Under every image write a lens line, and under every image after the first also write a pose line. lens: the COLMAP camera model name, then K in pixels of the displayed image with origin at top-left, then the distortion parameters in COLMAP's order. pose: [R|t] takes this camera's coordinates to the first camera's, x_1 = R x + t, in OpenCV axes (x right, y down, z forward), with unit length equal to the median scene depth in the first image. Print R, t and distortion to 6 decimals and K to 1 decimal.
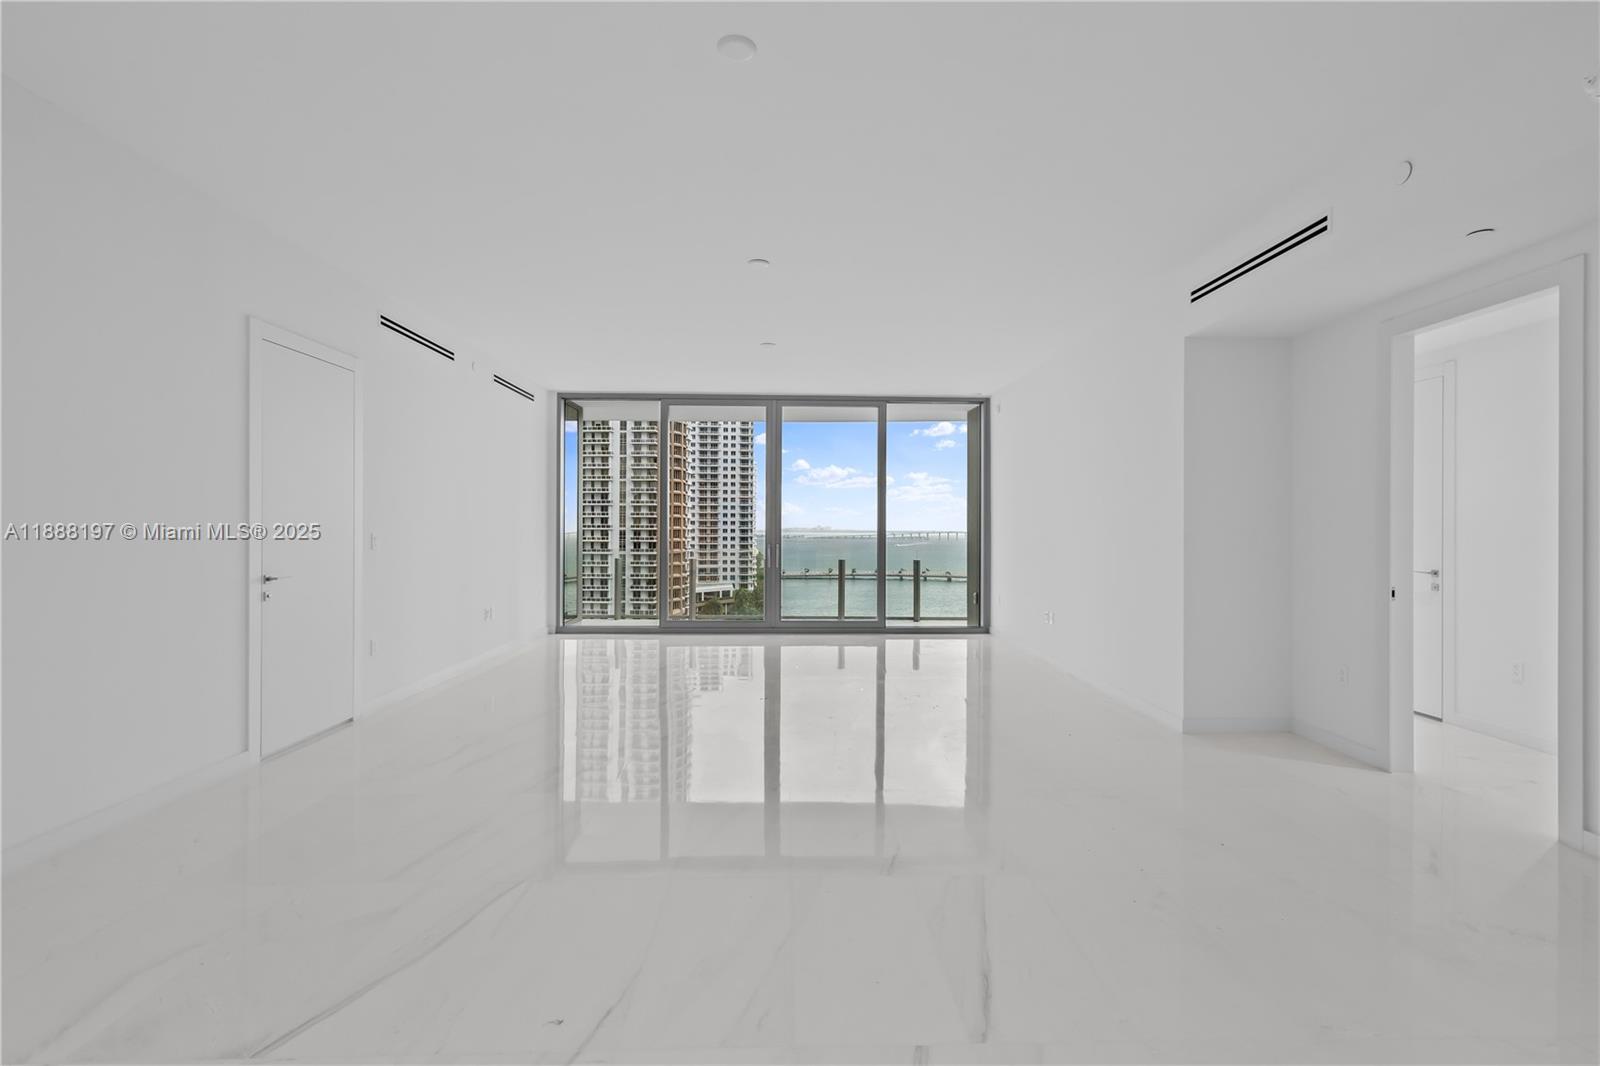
lens RADIAL K [[734.0, 0, 793.8], [0, 734.0, 540.0], [0, 0, 1]] dist [-0.004468, 0.003219]
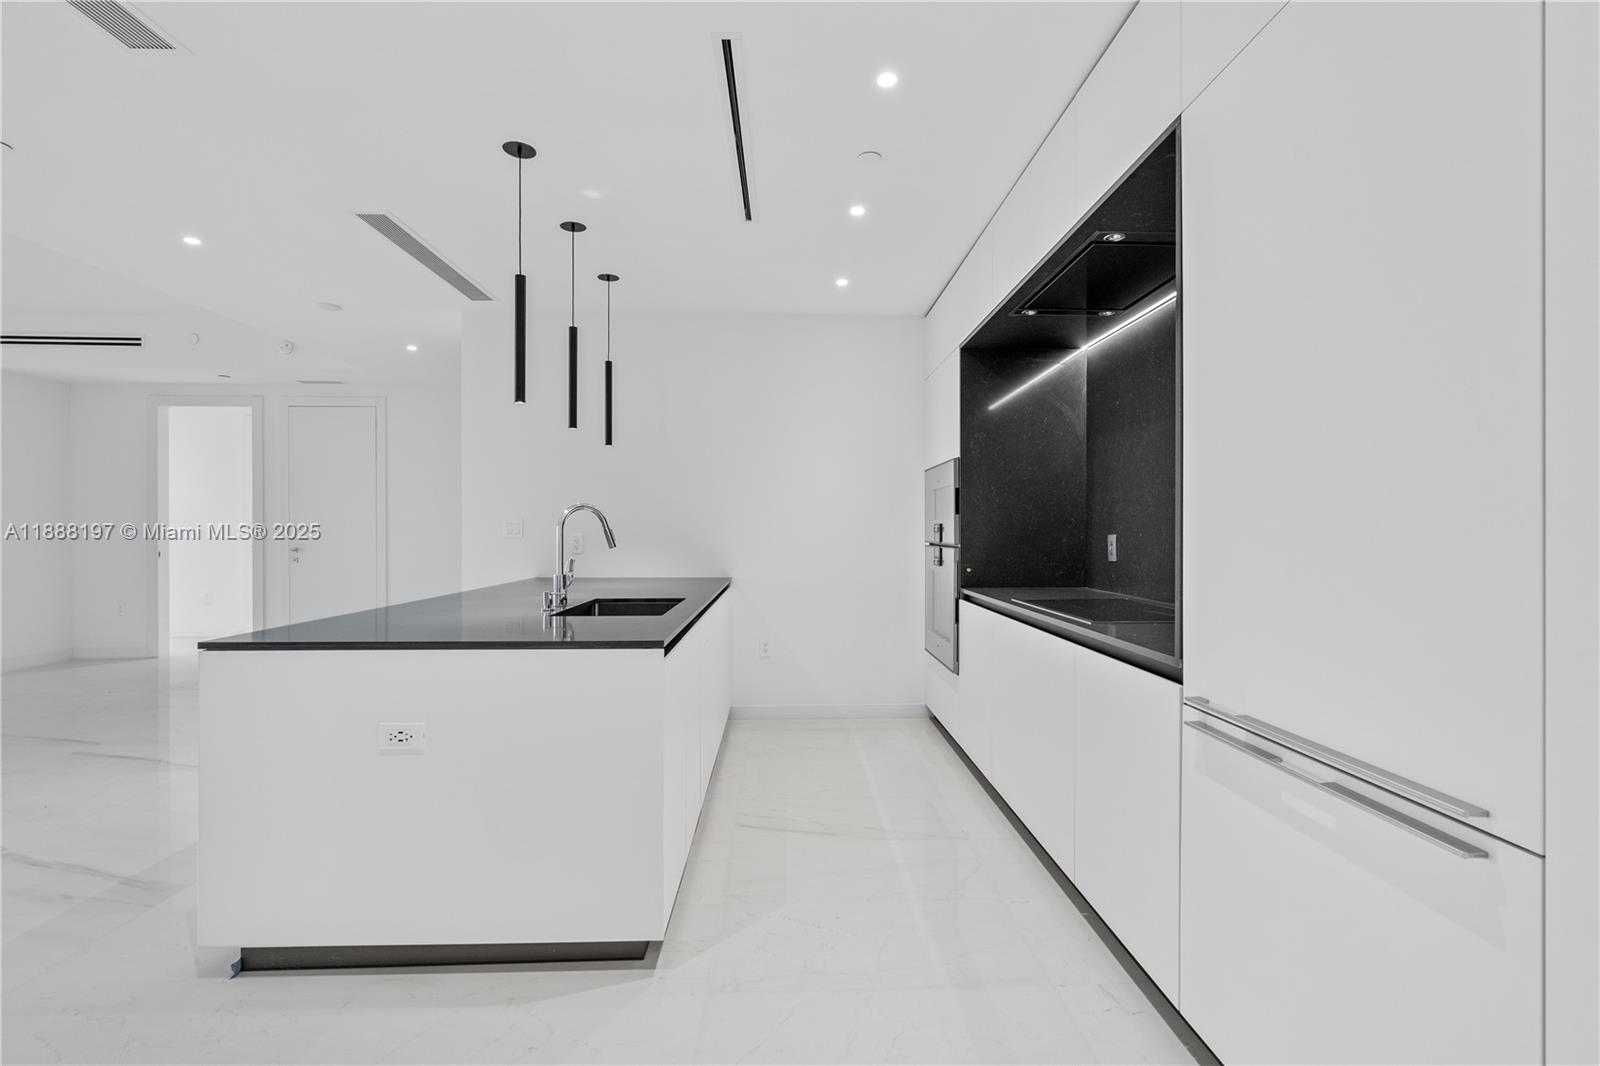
lens RADIAL K [[734.0, 0, 814.2], [0, 734.0, 535.7], [0, 0, 1]] dist [-0.004468, 0.003219]
pose [[-0.030313, -0.012090, 0.999467, -0.192928], [0.018286, 0.999753, 0.012648, 0.007419], [-0.999373, 0.018660, -0.030085, -0.098684]]
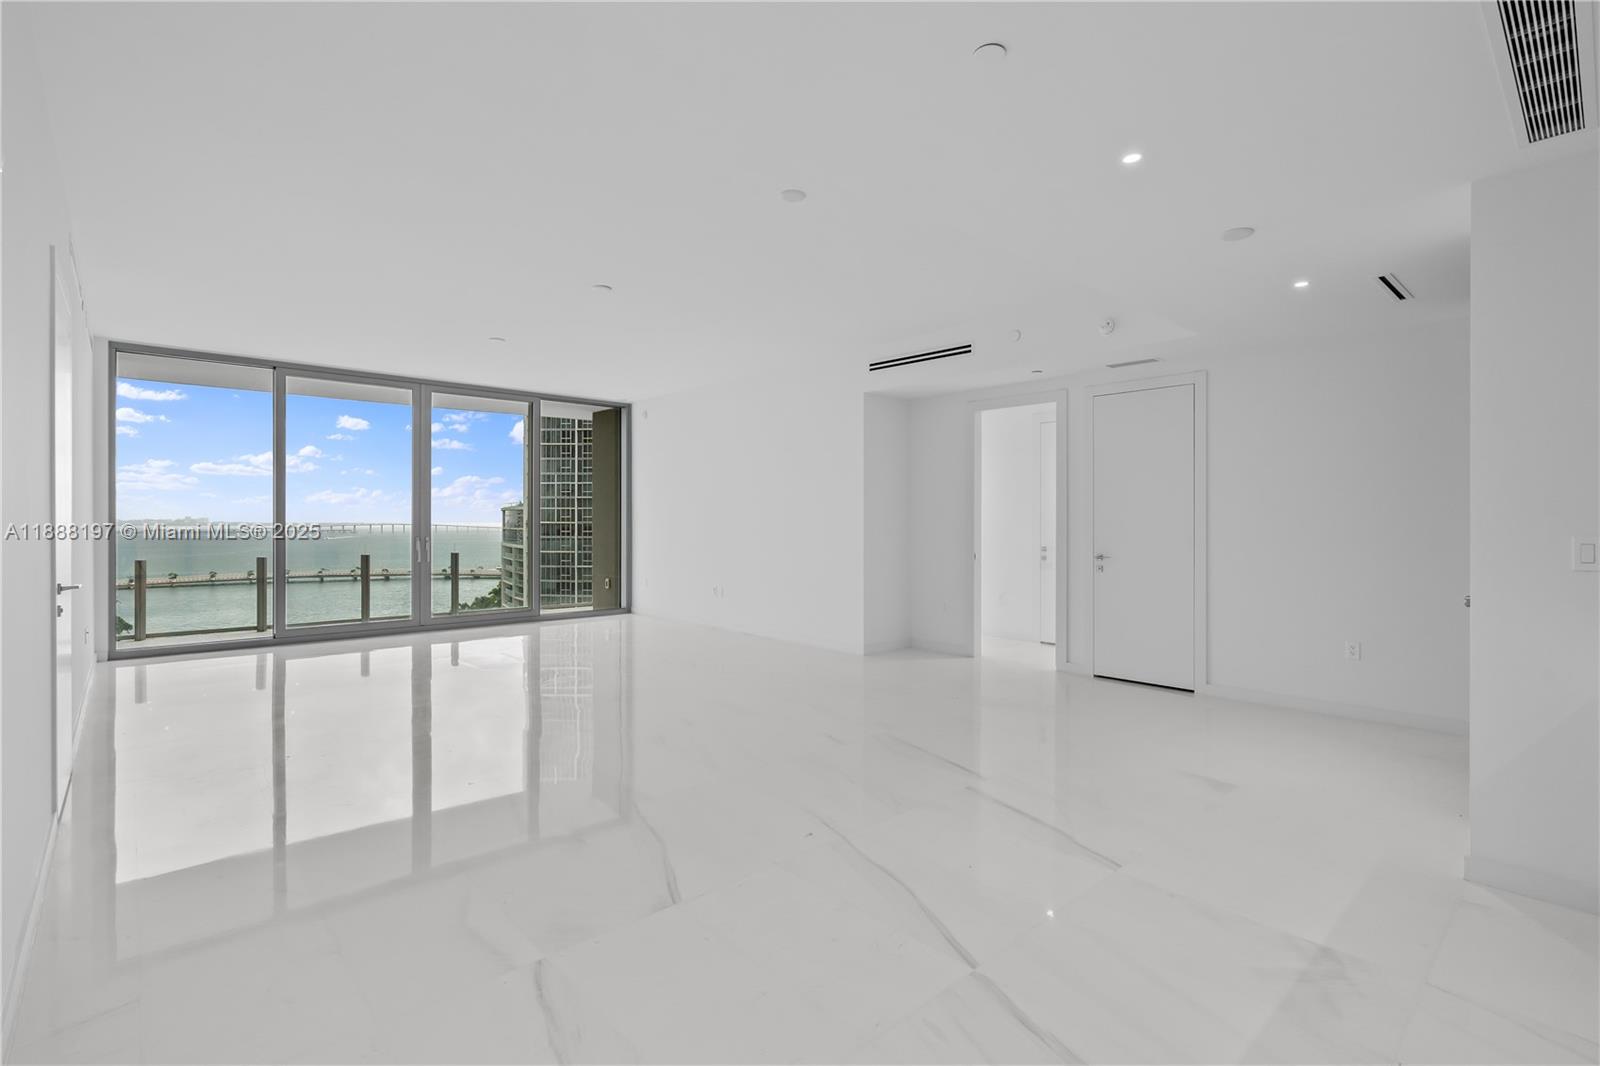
lens RADIAL K [[734.0, 0, 792.6], [0, 734.0, 523.1], [0, 0, 1]] dist [-0.004468, 0.003219]
pose [[0.746017, -0.004076, 0.665914, -0.139671], [0.011796, 0.999905, -0.007095, 0.000315], [-0.665822, 0.013148, 0.745994, -0.006926]]
